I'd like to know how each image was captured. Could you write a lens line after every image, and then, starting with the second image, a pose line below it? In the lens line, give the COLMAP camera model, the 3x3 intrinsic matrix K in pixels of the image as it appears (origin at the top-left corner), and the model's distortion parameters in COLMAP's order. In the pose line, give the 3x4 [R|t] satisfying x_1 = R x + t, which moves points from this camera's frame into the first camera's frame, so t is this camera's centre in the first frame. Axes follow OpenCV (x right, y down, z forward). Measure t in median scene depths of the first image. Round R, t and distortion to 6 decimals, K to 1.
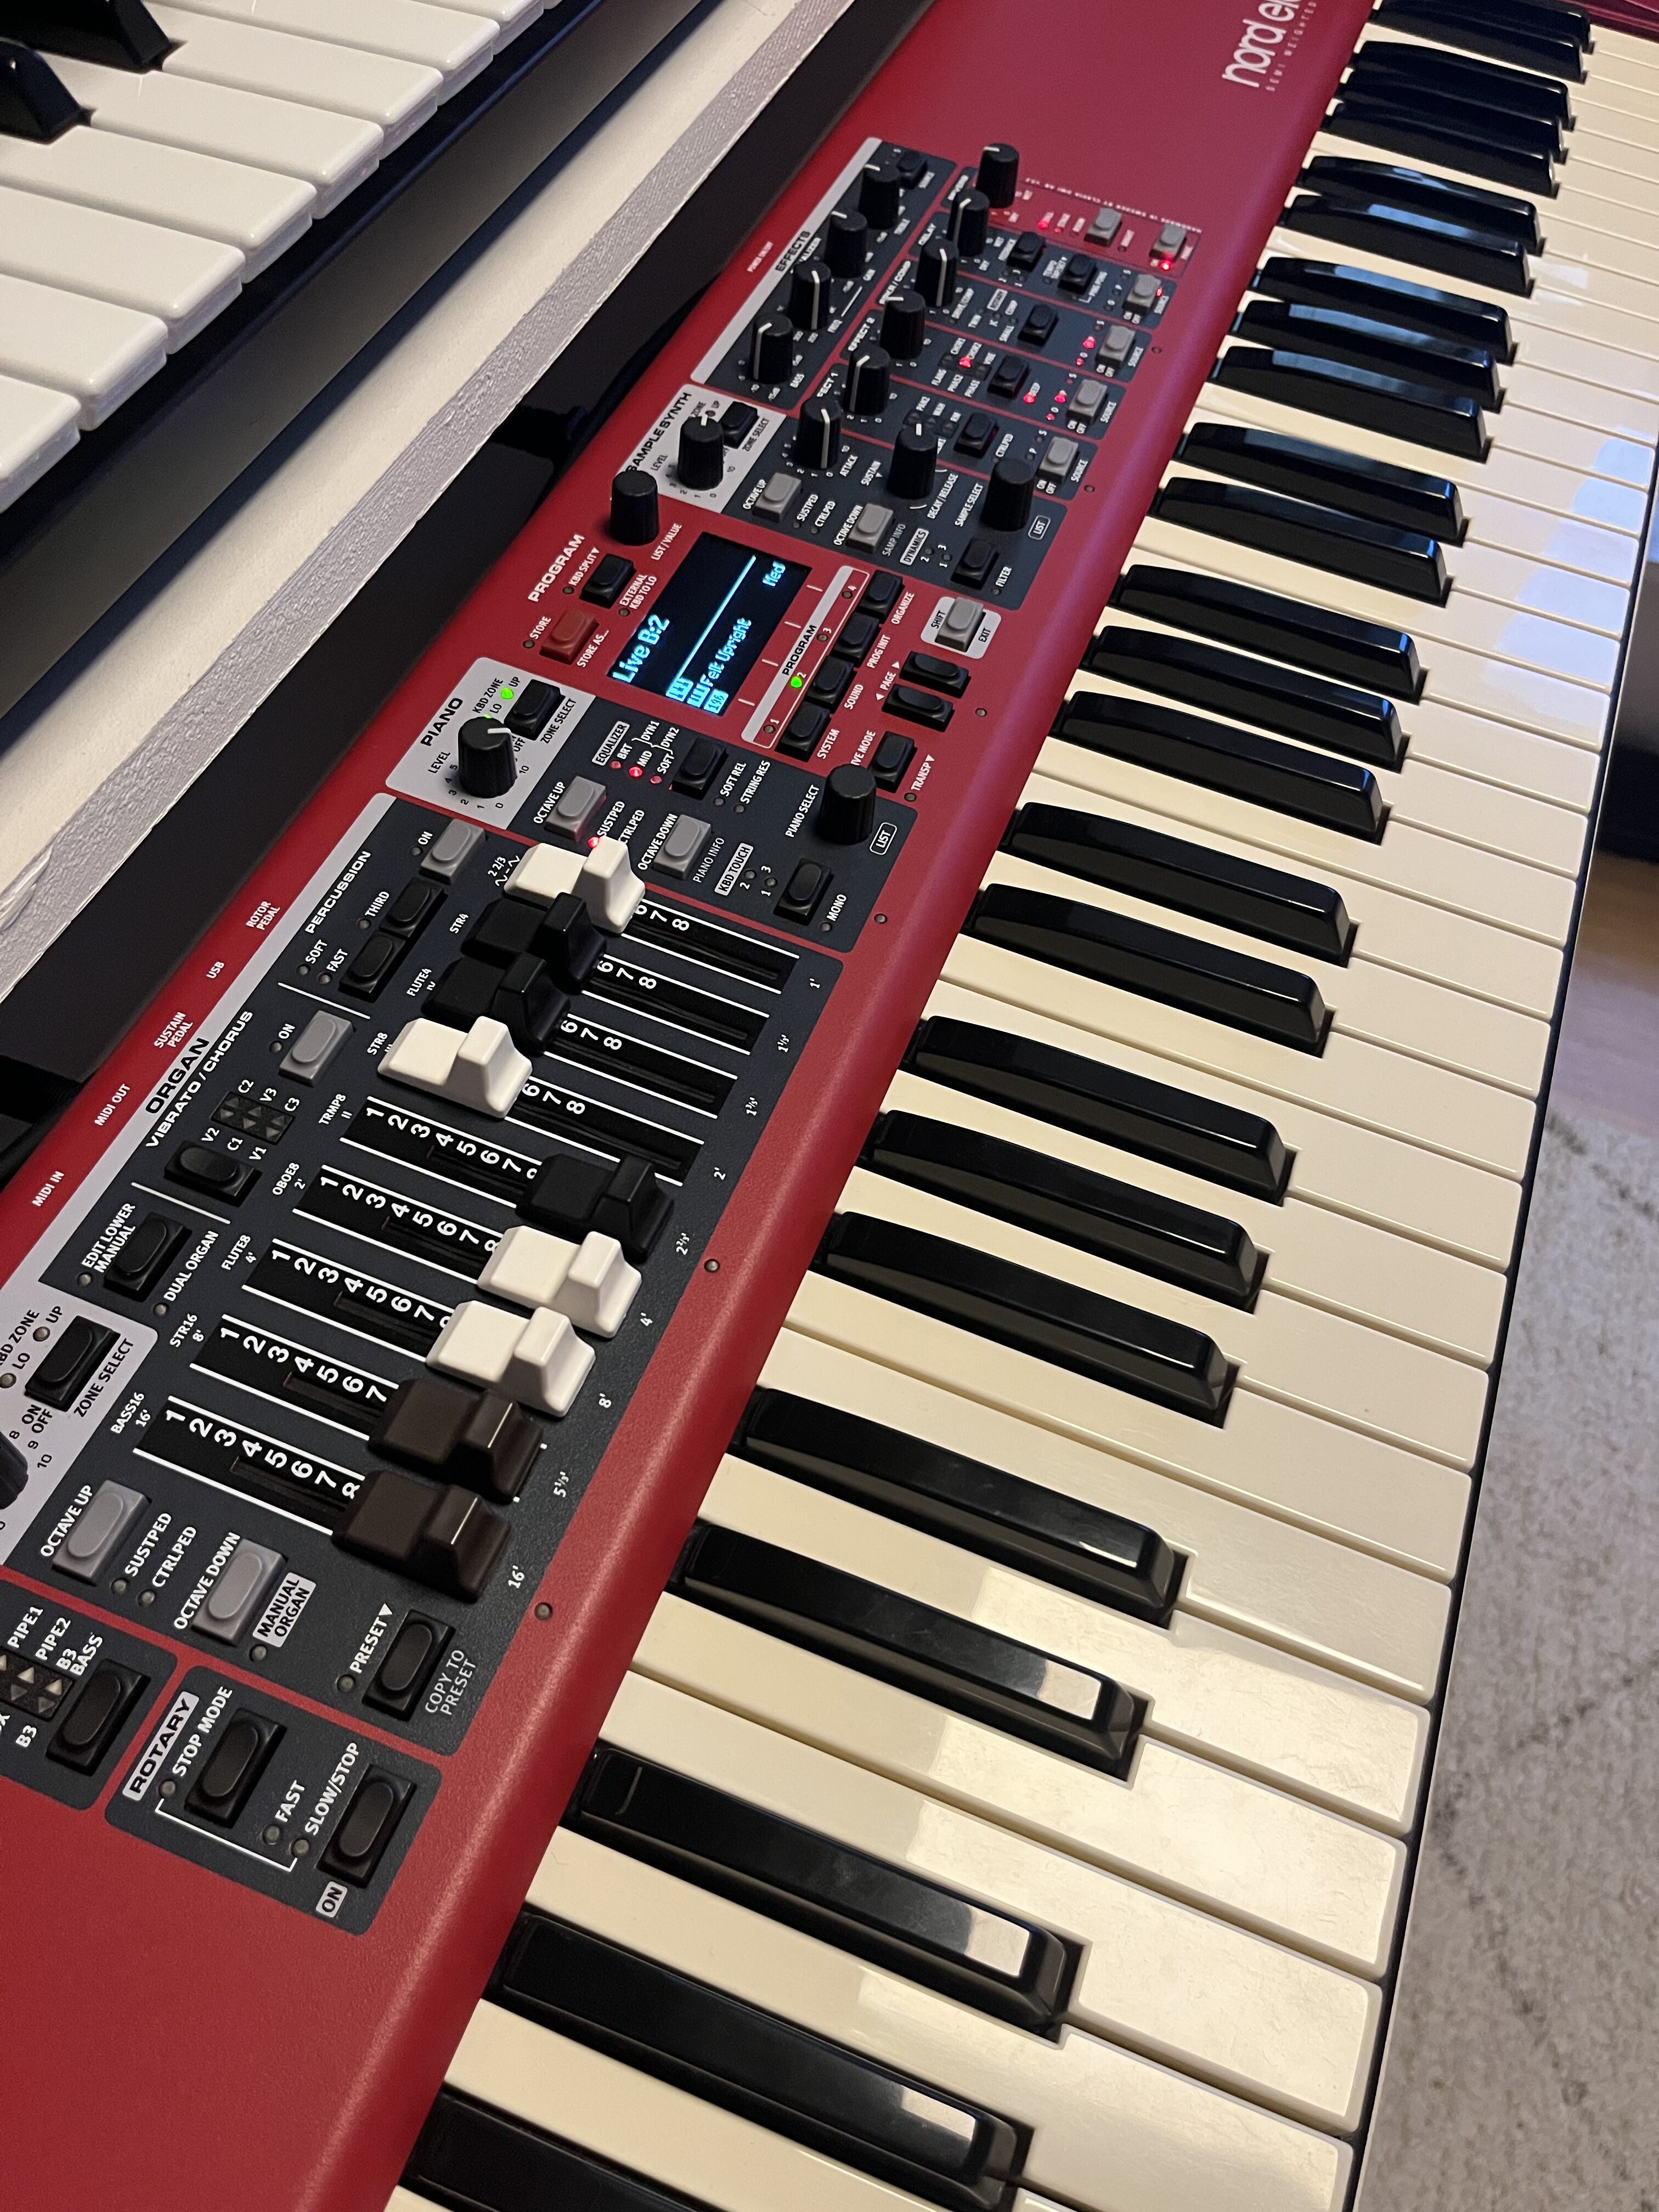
lens RADIAL K [[1708.7, 0, 838.6], [0, 1708.7, 1104.5], [0, 0, 1]] dist [0.018068, -0.020041]
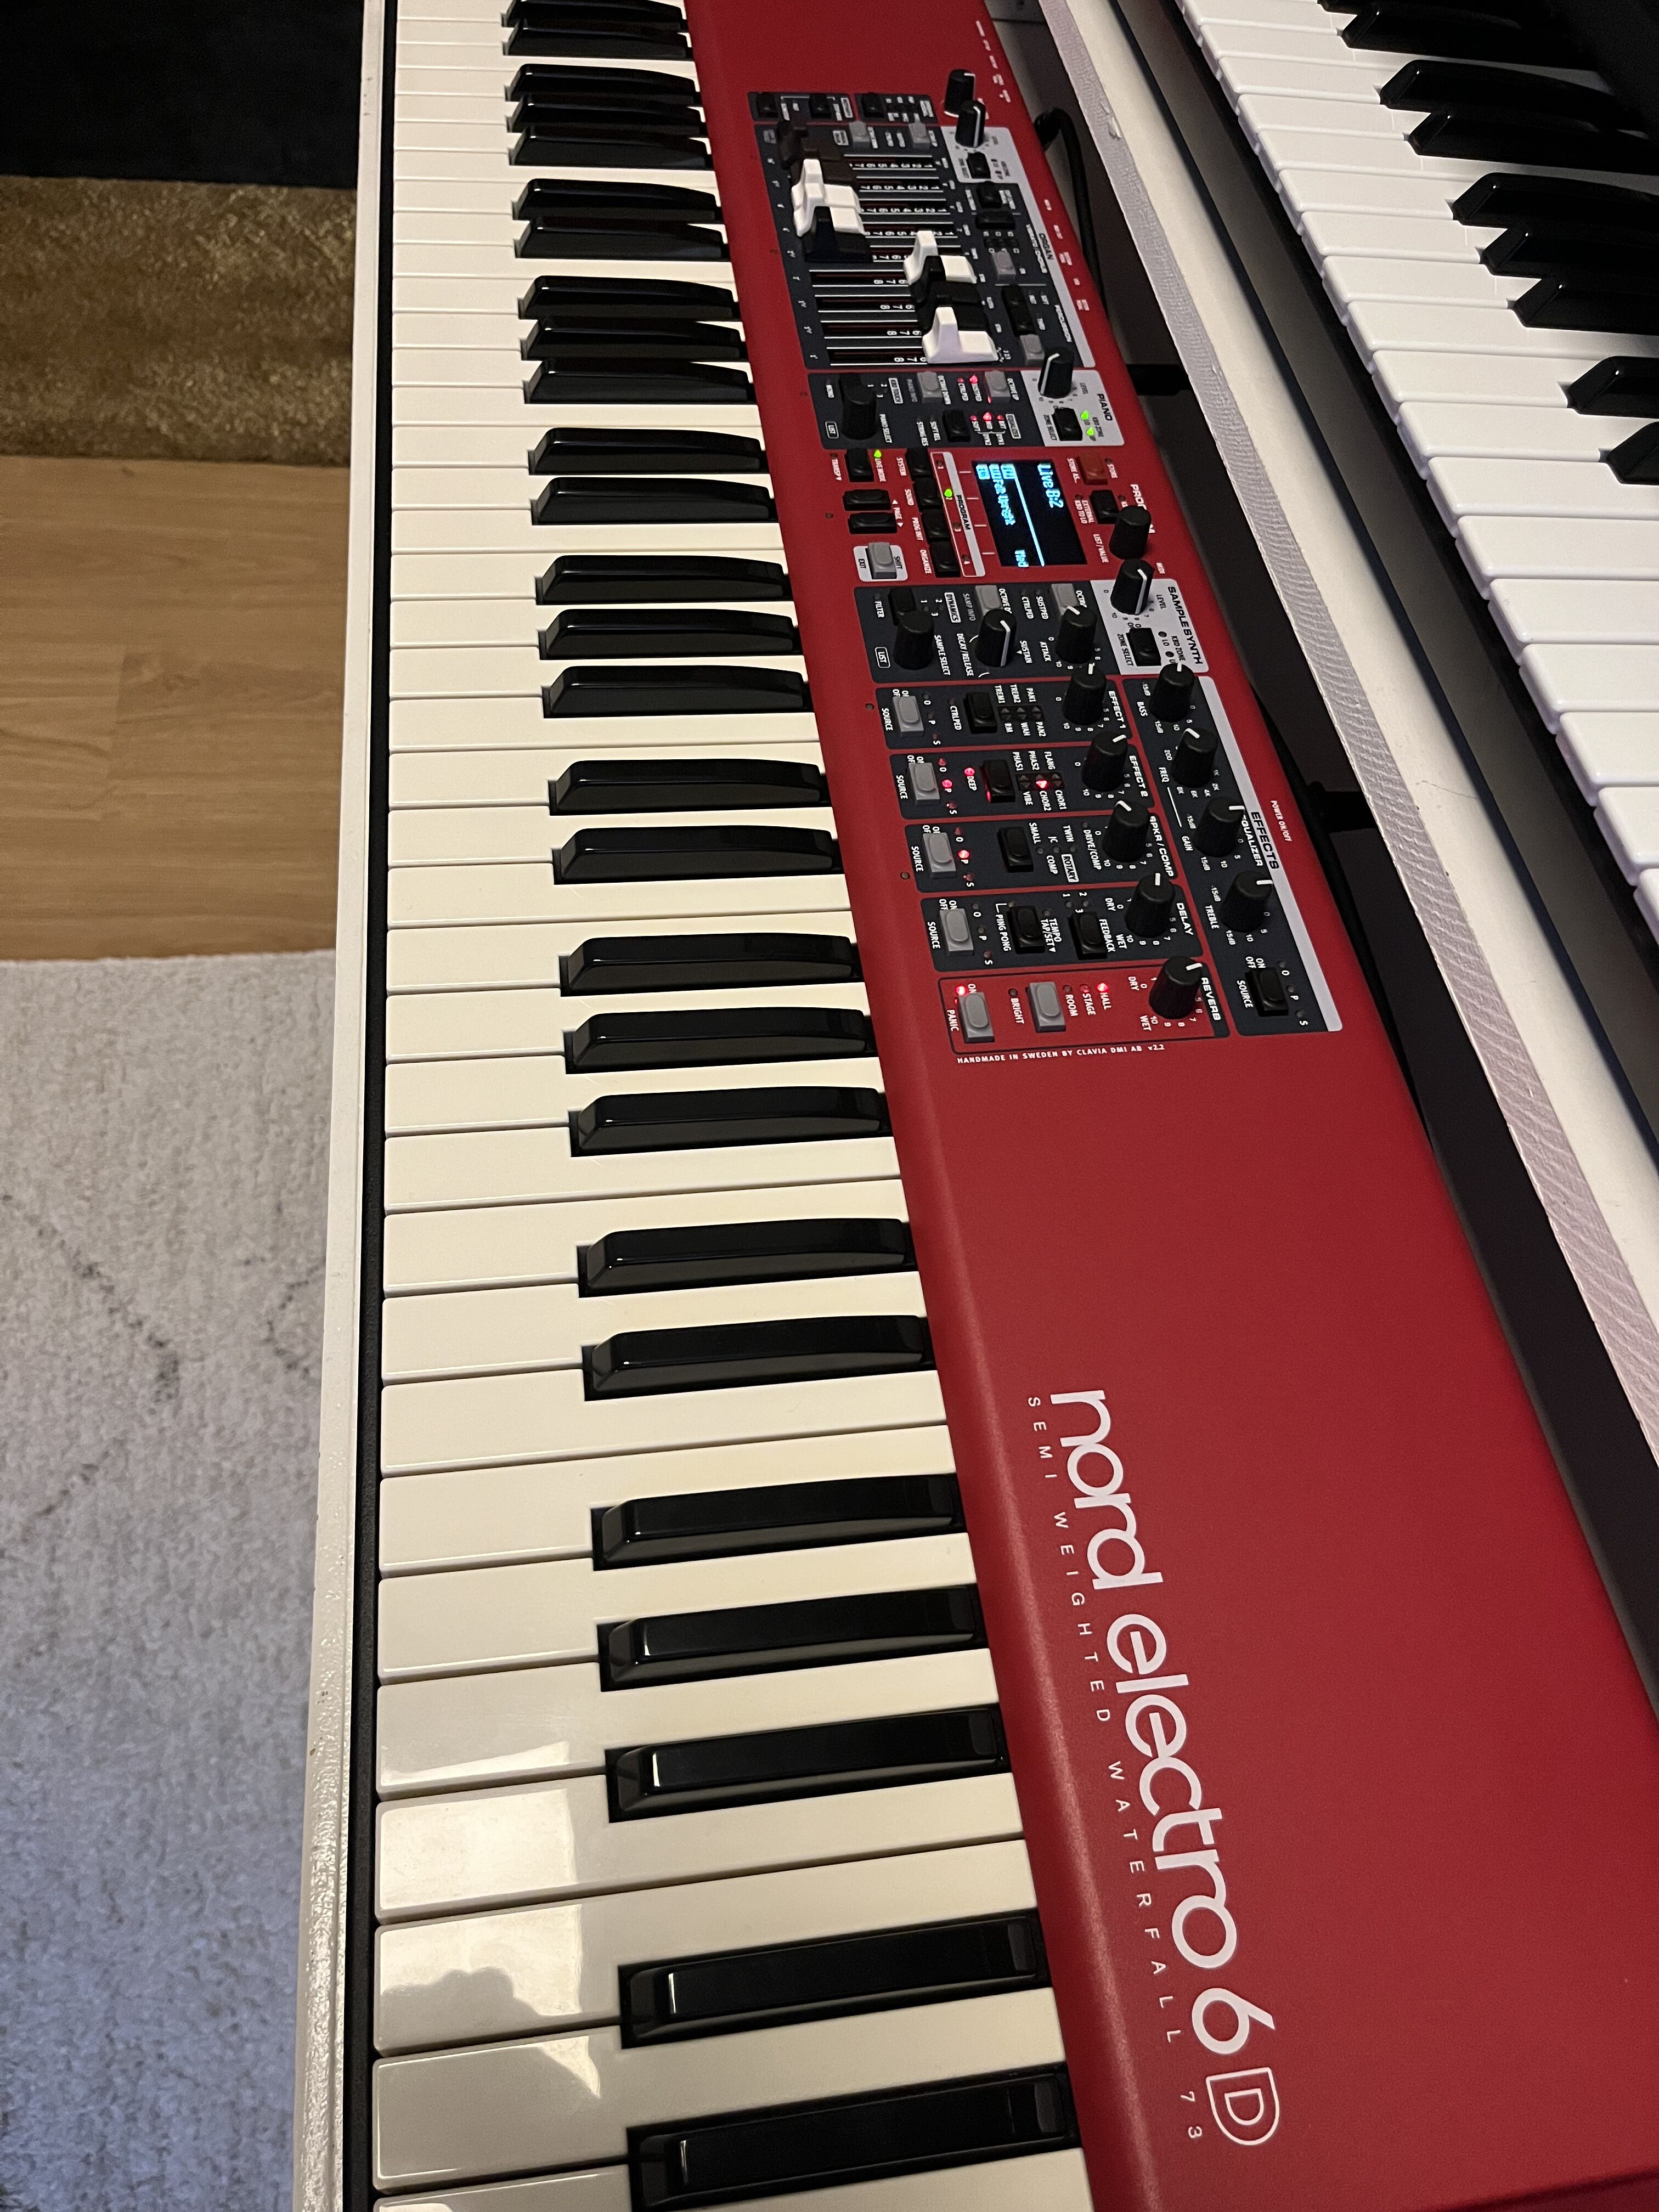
lens RADIAL K [[1708.7, 0, 843.7], [0, 1708.7, 1121.9], [0, 0, 1]] dist [0.018068, -0.020041]
pose [[-0.862080, 0.309294, -0.401441, 0.784241], [-0.489143, -0.300725, 0.818721, -1.519790], [0.132503, 0.902165, 0.410538, 0.845699]]
